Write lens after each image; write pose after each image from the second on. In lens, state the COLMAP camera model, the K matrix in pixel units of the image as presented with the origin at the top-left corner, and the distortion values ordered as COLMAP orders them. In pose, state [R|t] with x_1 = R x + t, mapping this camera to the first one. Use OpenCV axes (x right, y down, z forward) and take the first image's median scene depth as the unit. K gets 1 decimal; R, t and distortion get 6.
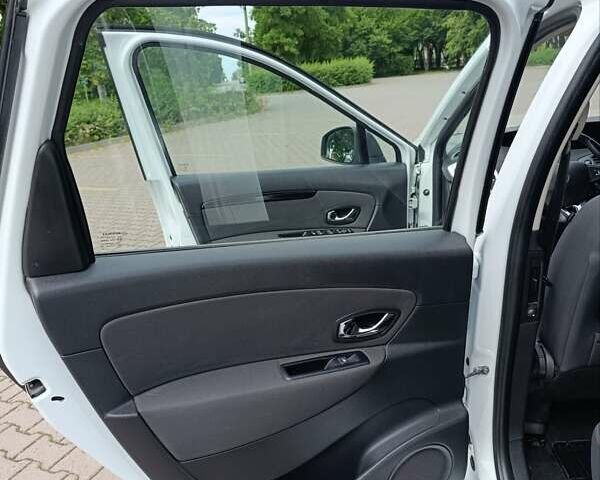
lens RADIAL K [[553.9, 0, 298.8], [0, 553.9, 242.1], [0, 0, 1]] dist [0.019373, 0.000000]
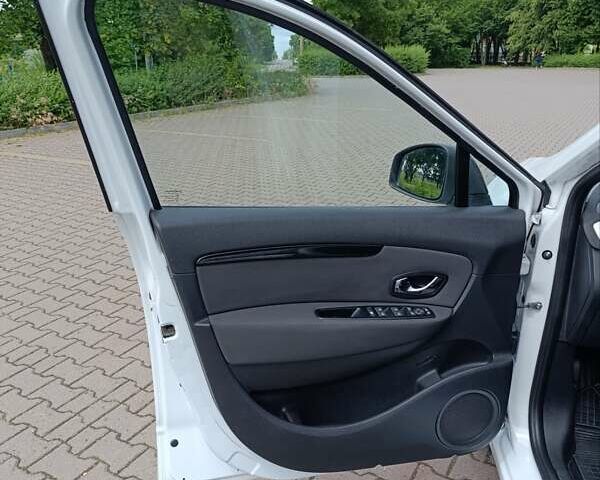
lens RADIAL K [[553.9, 0, 303.8], [0, 553.9, 240.0], [0, 0, 1]] dist [0.019373, 0.000000]
pose [[0.994273, 0.092755, -0.053078, -0.001551], [-0.091395, 0.995435, 0.027492, -0.006921], [0.055386, -0.022483, 0.998212, 0.023311]]
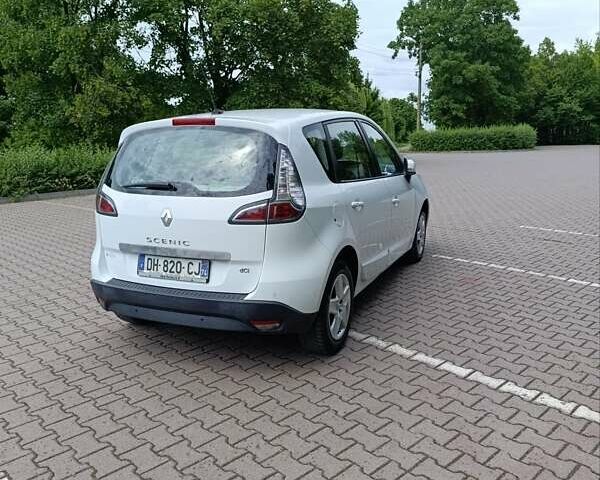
lens RADIAL K [[553.9, 0, 301.8], [0, 553.9, 244.6], [0, 0, 1]] dist [0.019373, 0.000000]
pose [[0.936753, 0.125290, -0.326797, 0.097331], [-0.154450, 0.985876, -0.064752, 0.027679], [0.314068, 0.111131, 0.942874, -0.110545]]
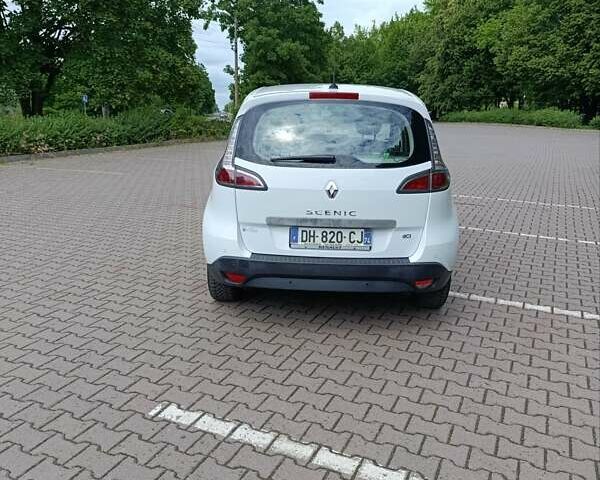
lens RADIAL K [[553.9, 0, 304.2], [0, 553.9, 241.6], [0, 0, 1]] dist [0.019373, 0.000000]
pose [[0.996037, 0.078278, 0.042226, 0.027470], [-0.075335, 0.994886, -0.067284, 0.037886], [-0.047277, 0.063836, 0.996840, -0.127605]]
